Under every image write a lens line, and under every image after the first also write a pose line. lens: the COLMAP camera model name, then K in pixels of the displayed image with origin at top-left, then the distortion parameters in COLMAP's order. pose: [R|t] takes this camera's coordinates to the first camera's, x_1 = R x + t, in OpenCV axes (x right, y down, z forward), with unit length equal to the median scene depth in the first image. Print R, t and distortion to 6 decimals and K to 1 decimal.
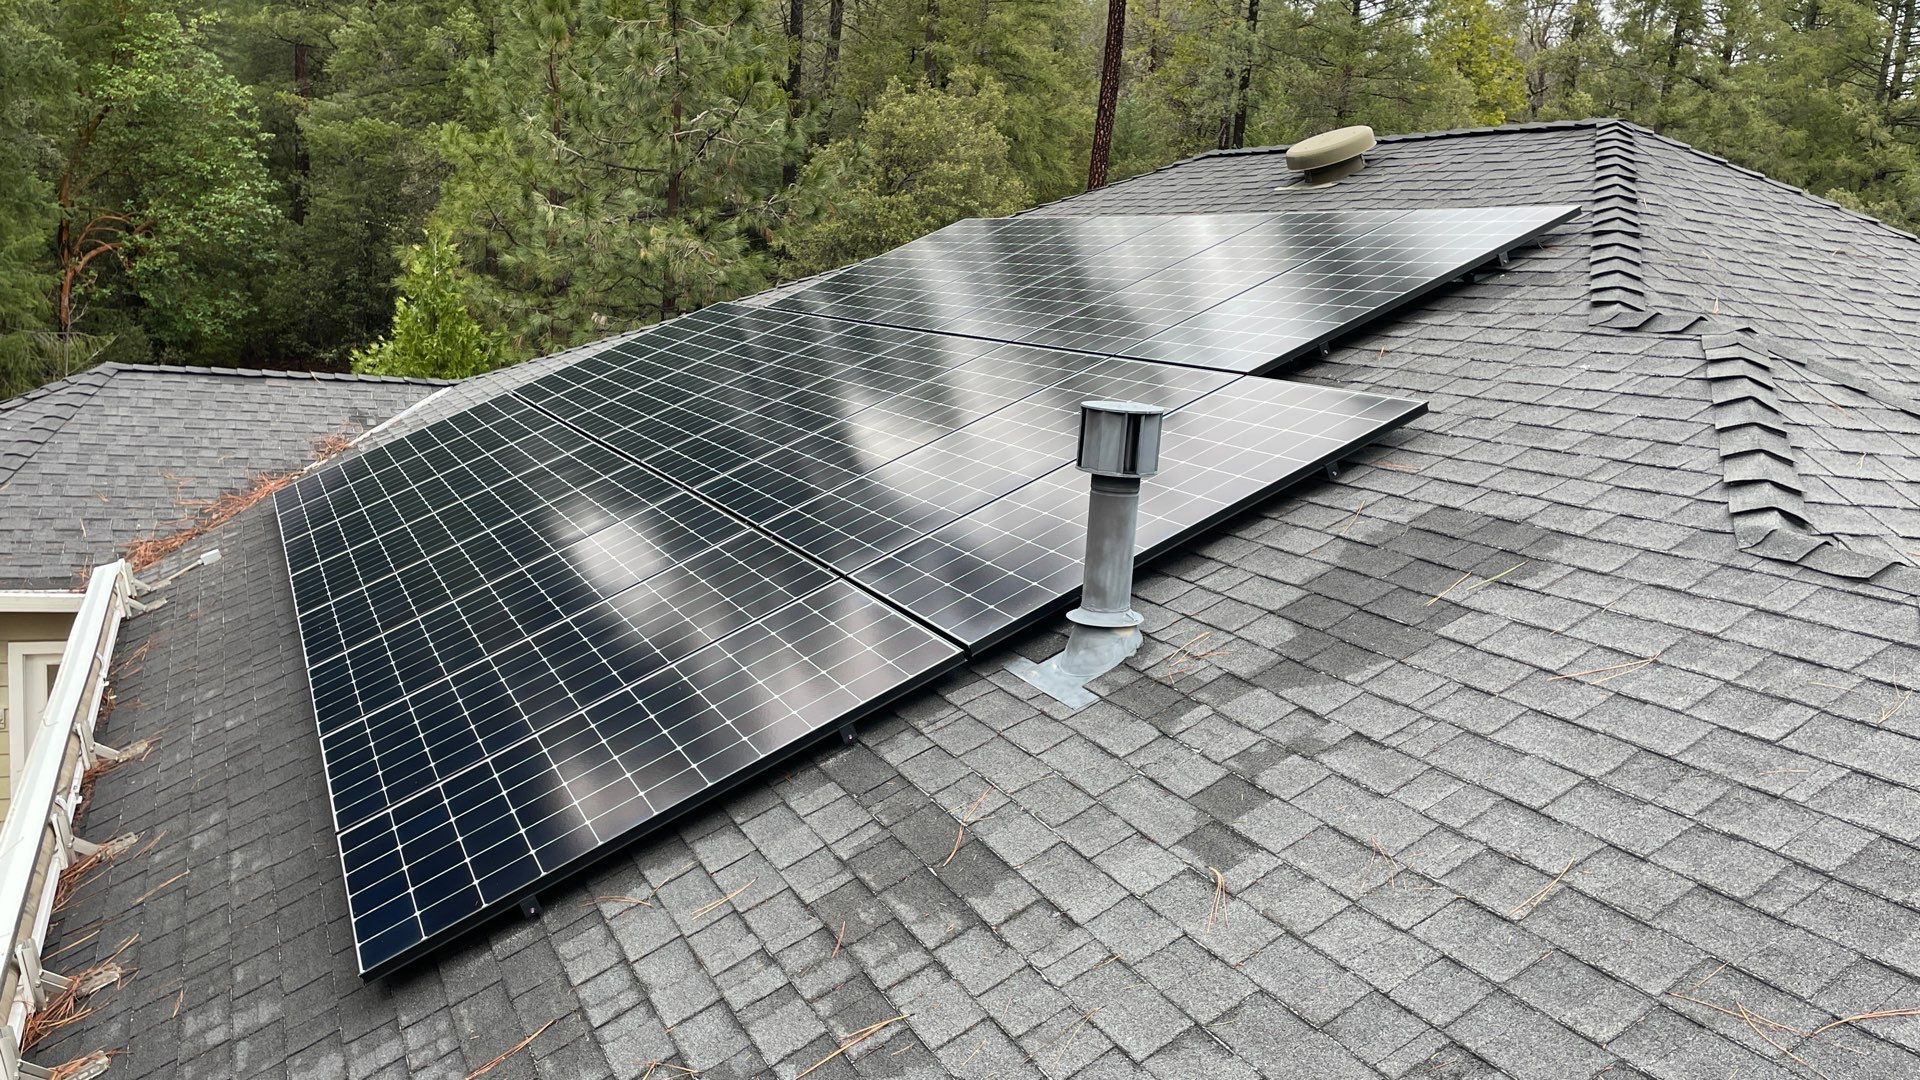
lens RADIAL K [[1513.3, 0, 960.0], [0, 1513.3, 540.0], [0, 0, 1]] dist [0.084223, -0.100647]
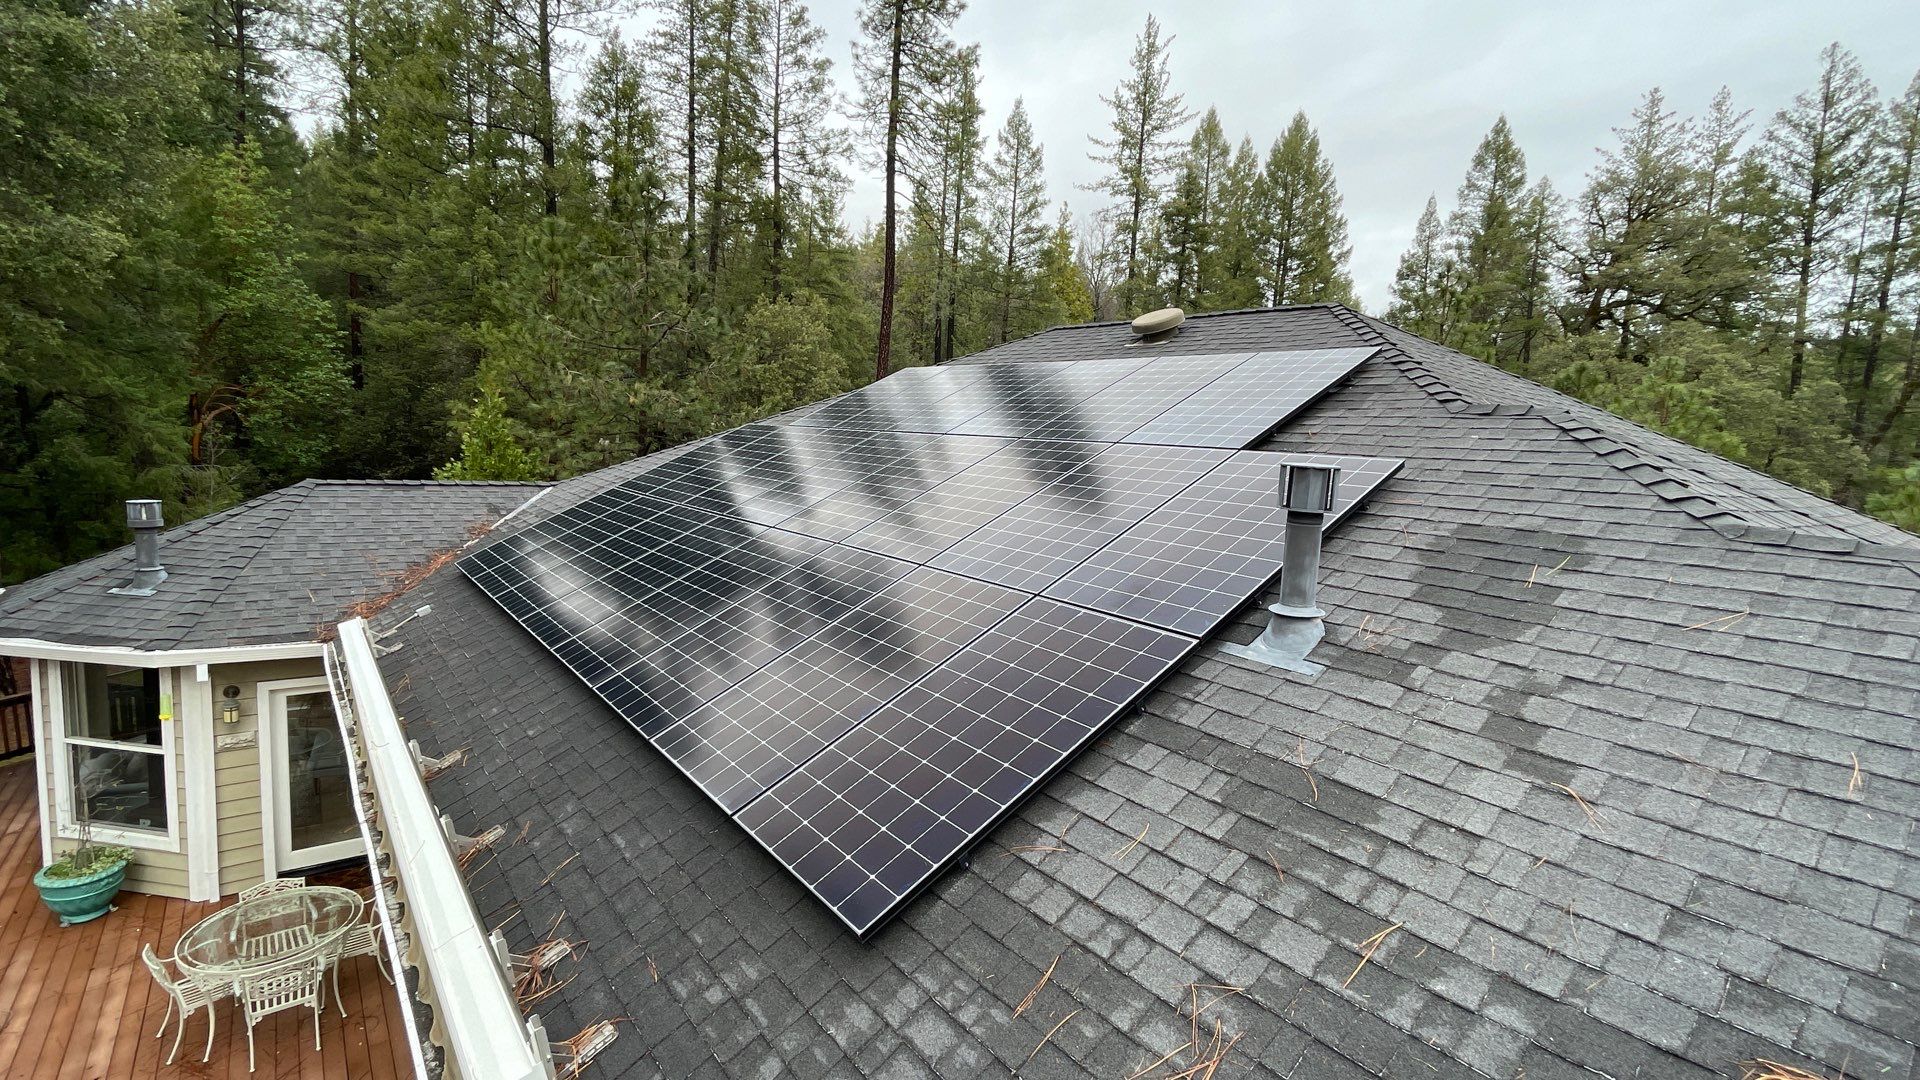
lens RADIAL K [[878.9, 0, 960.0], [0, 878.9, 540.0], [0, 0, 1]] dist [-0.002370, -0.000553]
pose [[0.976777, -0.052401, 0.207751, -0.133814], [0.058309, 0.998047, -0.022412, -0.005601], [-0.206171, 0.034005, 0.977925, 0.080703]]
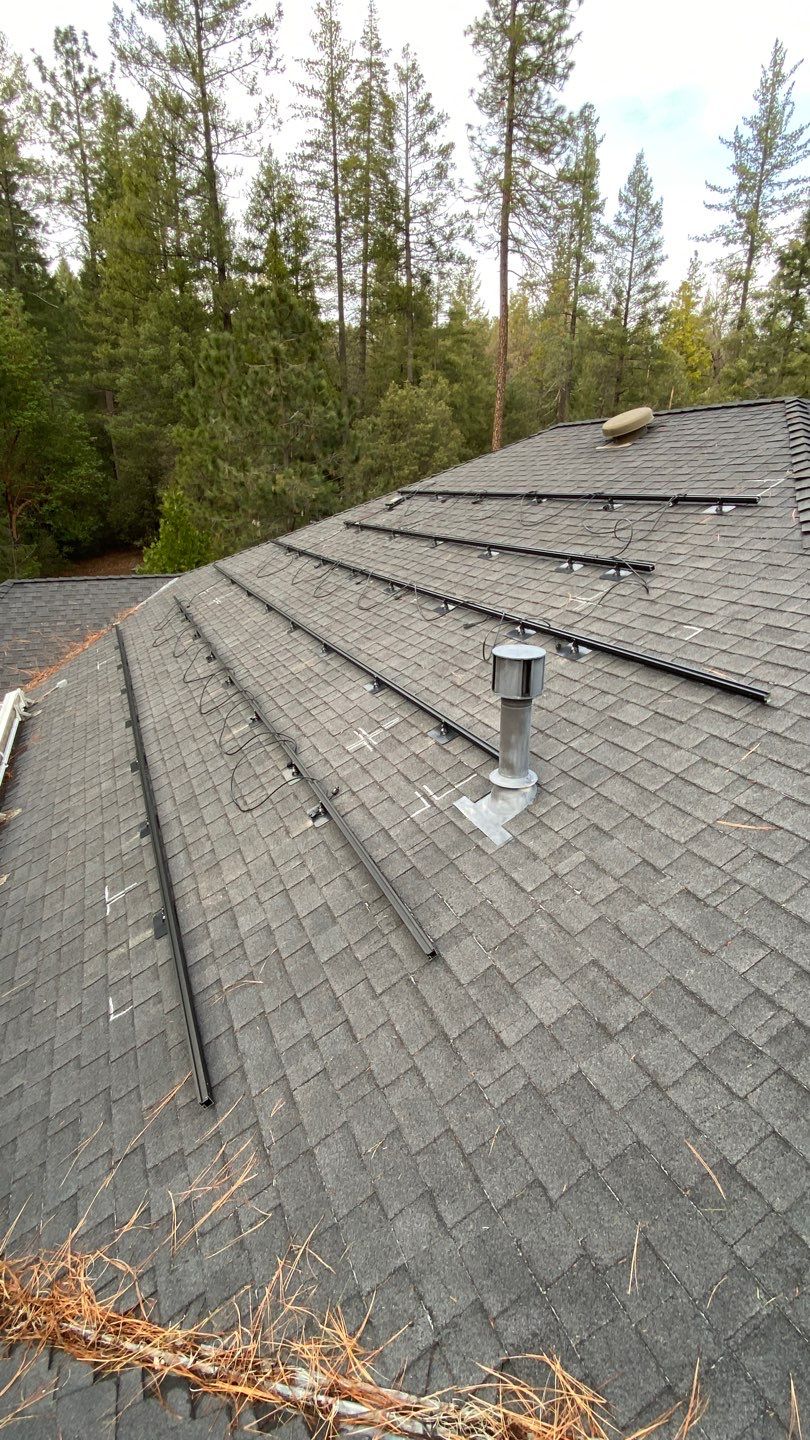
lens RADIAL K [[690.0, 0, 409.6], [0, 690.0, 723.8], [0, 0, 1]] dist [0.019116, -0.019780]
pose [[0.996665, -0.059012, -0.056366, 0.010088], [0.067850, 0.983003, 0.170591, -0.048107], [0.045341, -0.173847, 0.983728, 0.096177]]
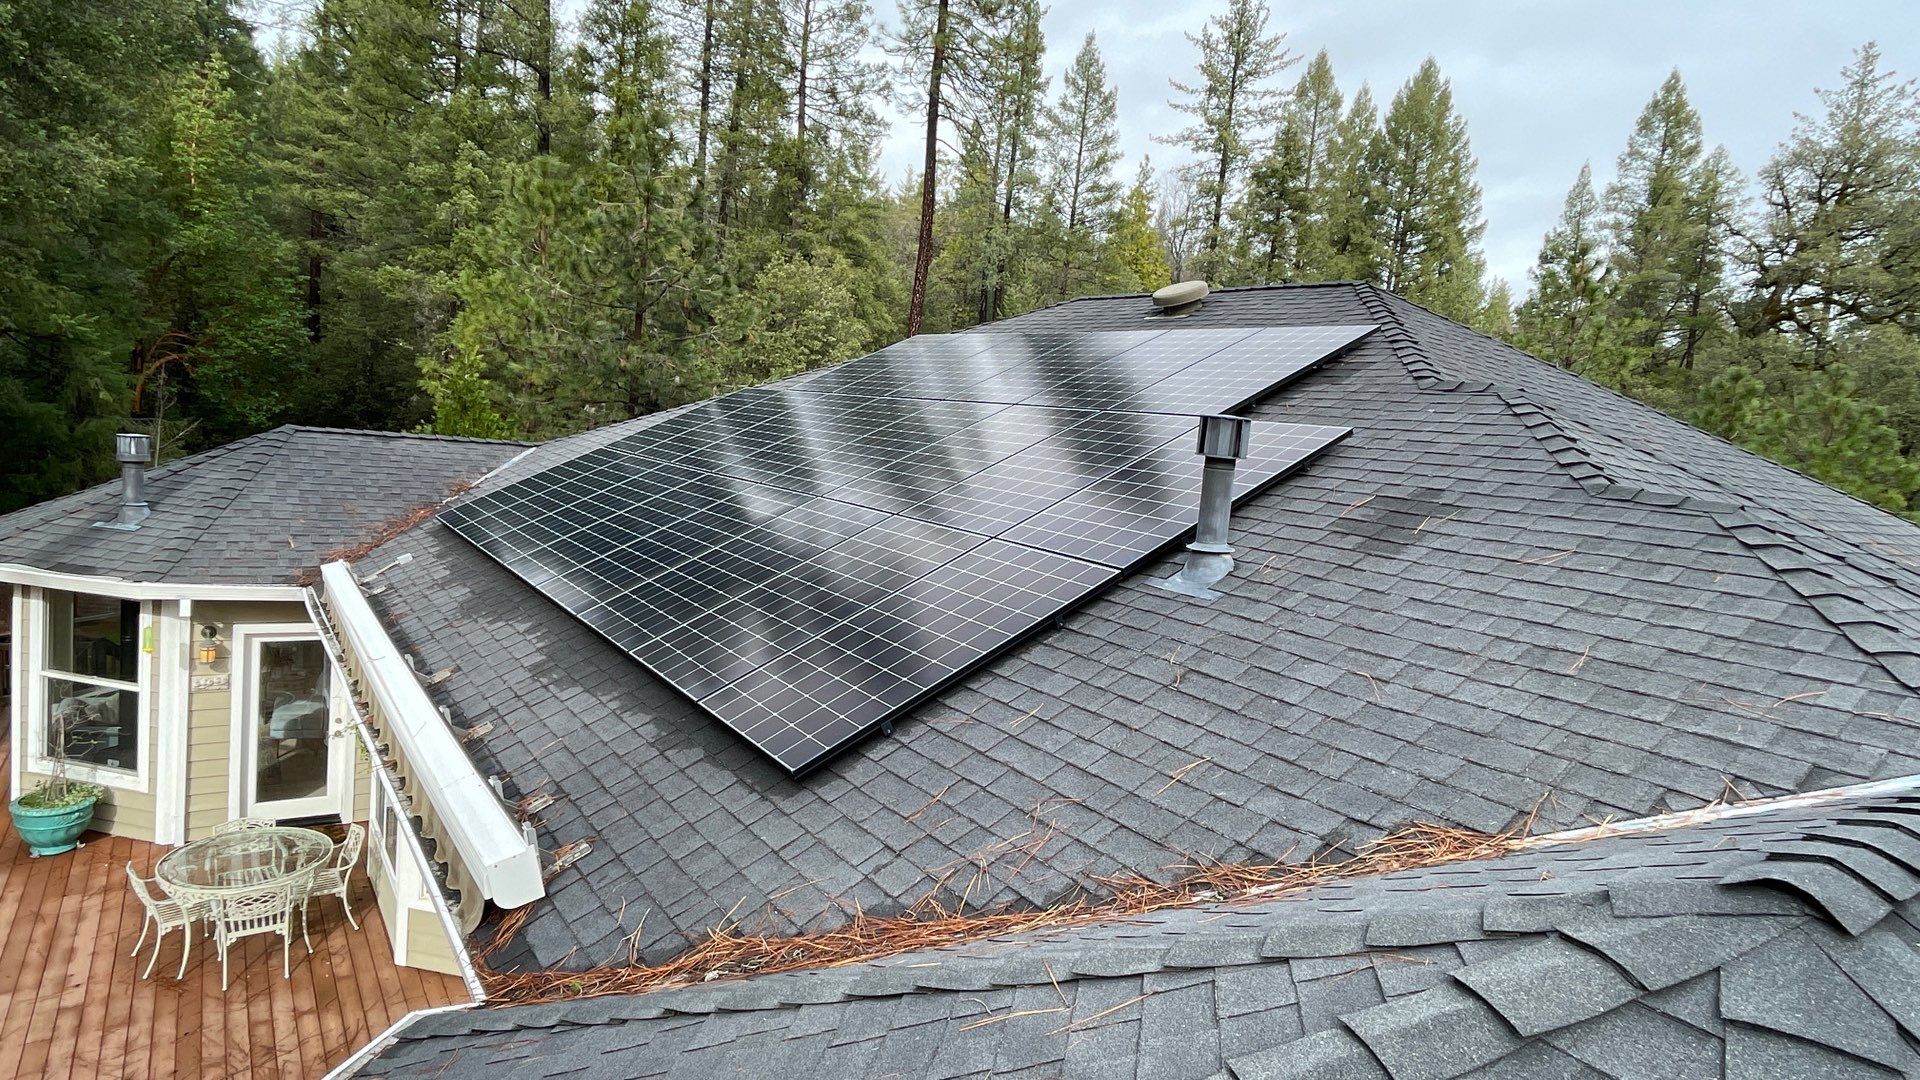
lens RADIAL K [[1063.2, 0, 961.2], [0, 1063.2, 542.3], [0, 0, 1]] dist [-0.001740, -0.000839]
pose [[0.985748, -0.002287, 0.168215, -0.121778], [0.008667, 0.999270, -0.037207, 0.028957], [-0.168007, 0.038135, 0.985048, -0.025118]]
